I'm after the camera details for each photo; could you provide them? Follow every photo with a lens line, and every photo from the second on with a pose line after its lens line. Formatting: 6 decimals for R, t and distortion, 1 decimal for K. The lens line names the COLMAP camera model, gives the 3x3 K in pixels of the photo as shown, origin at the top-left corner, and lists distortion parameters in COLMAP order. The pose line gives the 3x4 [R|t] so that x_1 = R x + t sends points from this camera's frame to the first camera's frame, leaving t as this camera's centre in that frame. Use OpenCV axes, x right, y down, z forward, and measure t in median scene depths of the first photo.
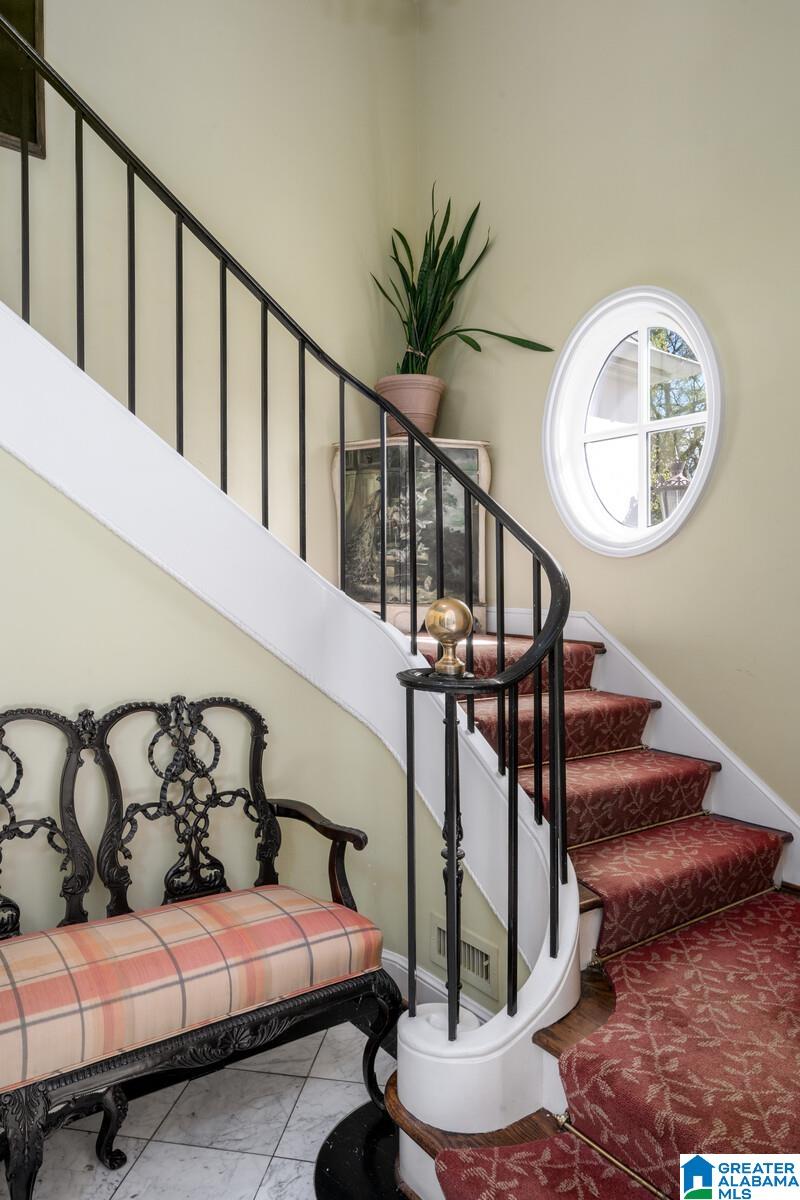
lens RADIAL K [[802.4, 0, 400.4], [0, 802.4, 554.7], [0, 0, 1]] dist [-0.001541, 0.003057]
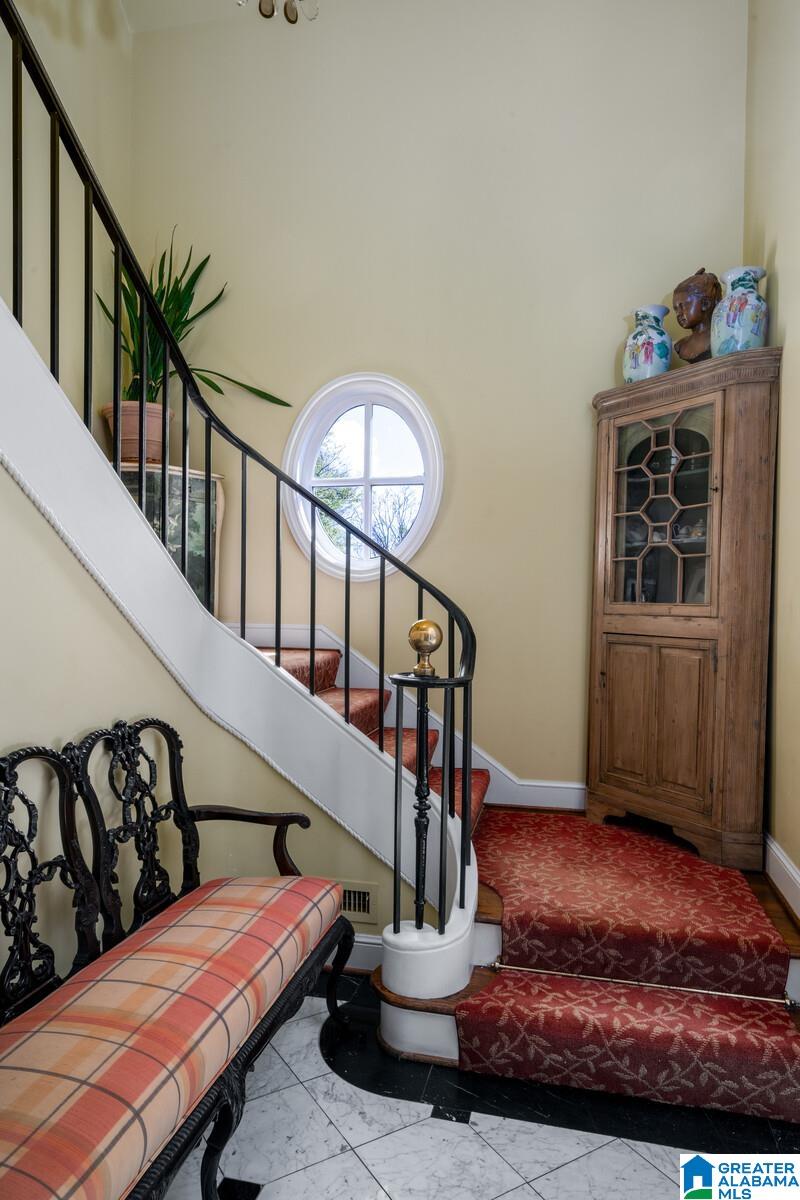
lens RADIAL K [[776.6, 0, 400.0], [0, 776.6, 600.0], [0, 0, 1]] dist [0.002281, 0.001533]
pose [[0.755855, -0.009955, 0.654664, -0.677378], [-0.016894, 0.999255, 0.034701, -0.016182], [-0.654521, -0.037289, 0.755123, 0.038867]]
